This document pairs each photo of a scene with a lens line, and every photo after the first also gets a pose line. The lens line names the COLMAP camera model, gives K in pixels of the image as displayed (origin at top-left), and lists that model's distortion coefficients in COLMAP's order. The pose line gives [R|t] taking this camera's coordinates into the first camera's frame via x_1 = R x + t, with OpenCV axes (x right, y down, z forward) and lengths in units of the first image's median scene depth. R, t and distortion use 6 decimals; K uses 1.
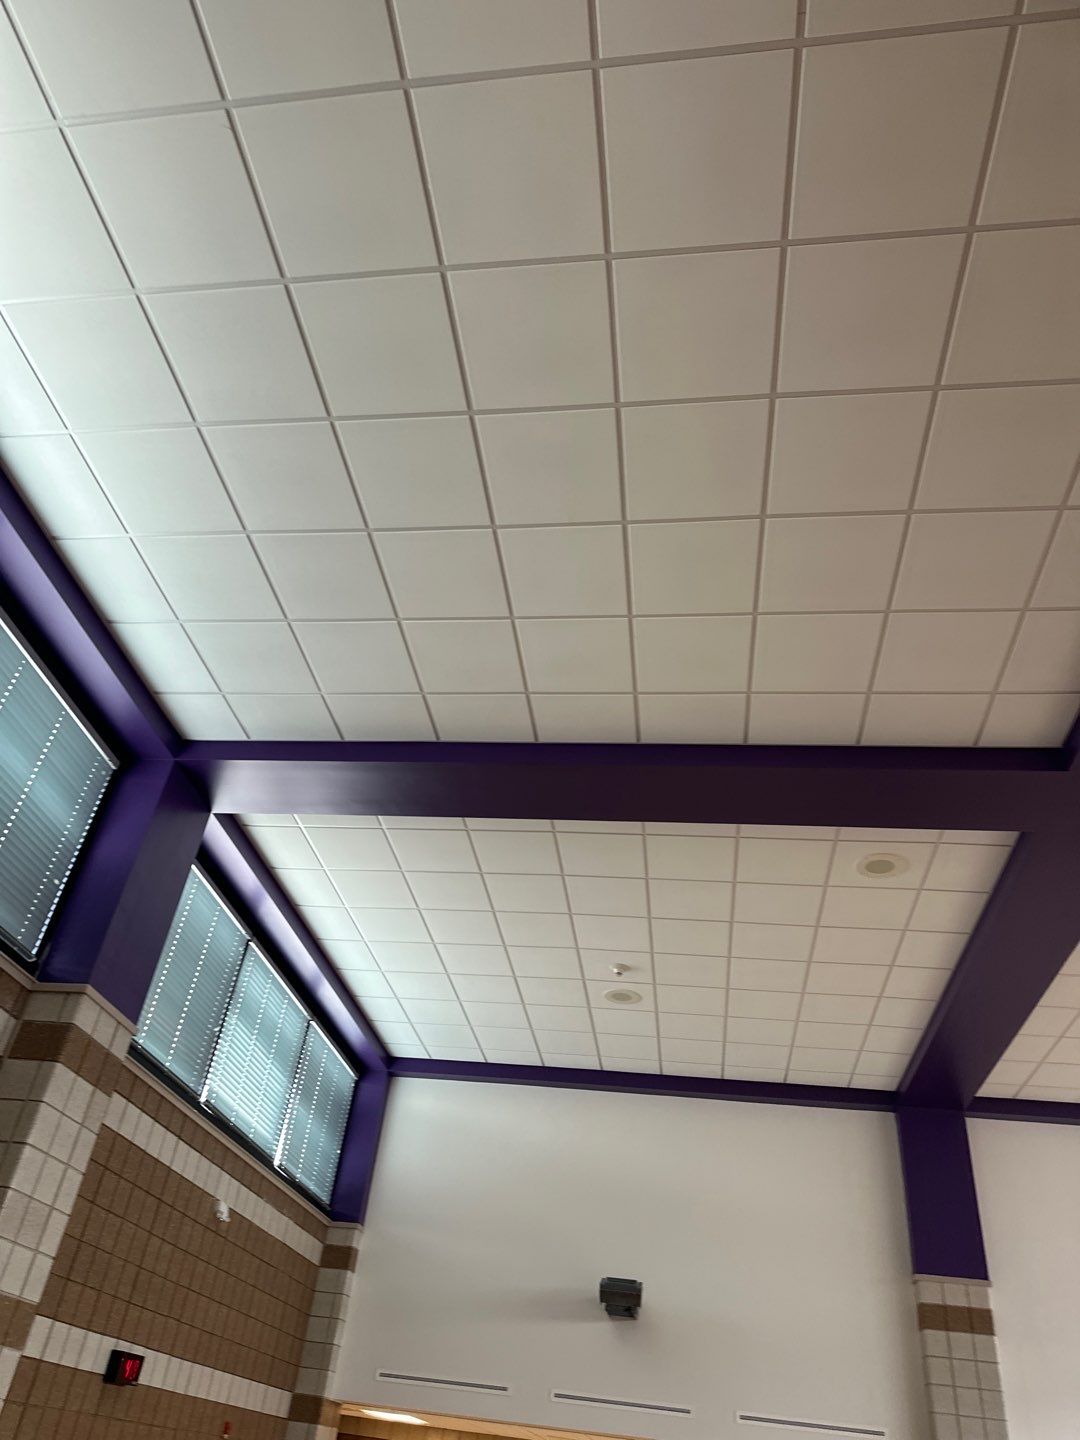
lens RADIAL K [[1032.3, 0, 536.2], [0, 1032.3, 723.3], [0, 0, 1]] dist [0.018744, -0.030658]
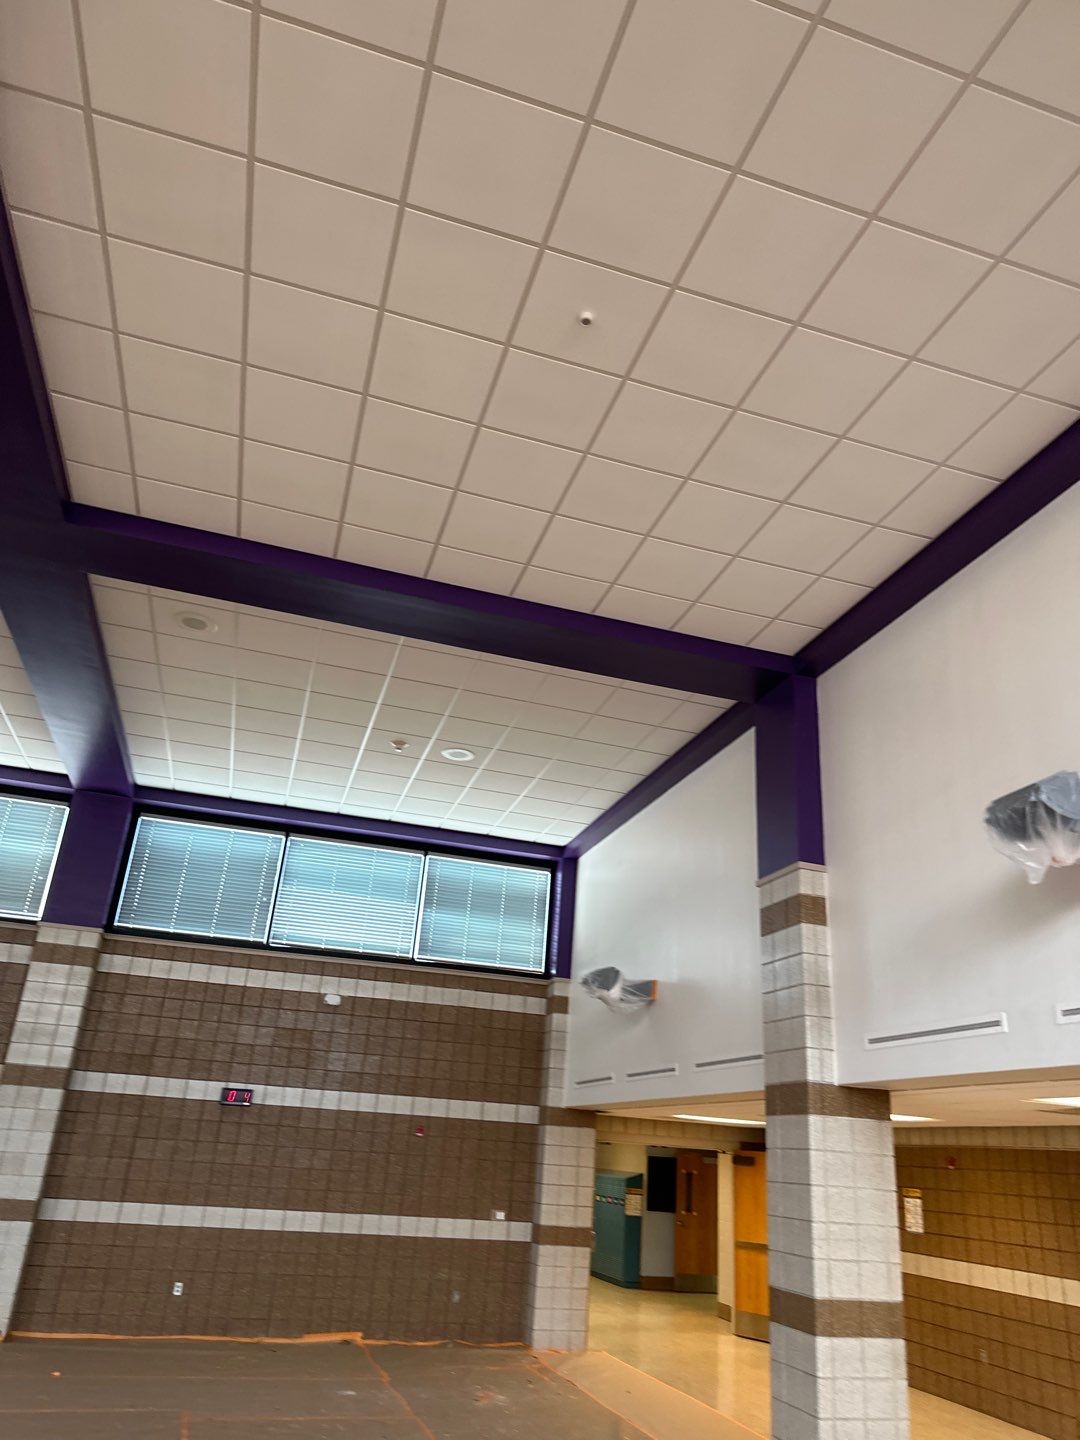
lens RADIAL K [[1032.3, 0, 536.2], [0, 1032.3, 723.3], [0, 0, 1]] dist [0.018744, -0.030658]
pose [[0.408844, -0.433073, -0.803302, 1.530671], [0.532739, 0.827942, -0.175217, 0.710314], [0.740969, -0.356314, 0.569215, 0.640319]]
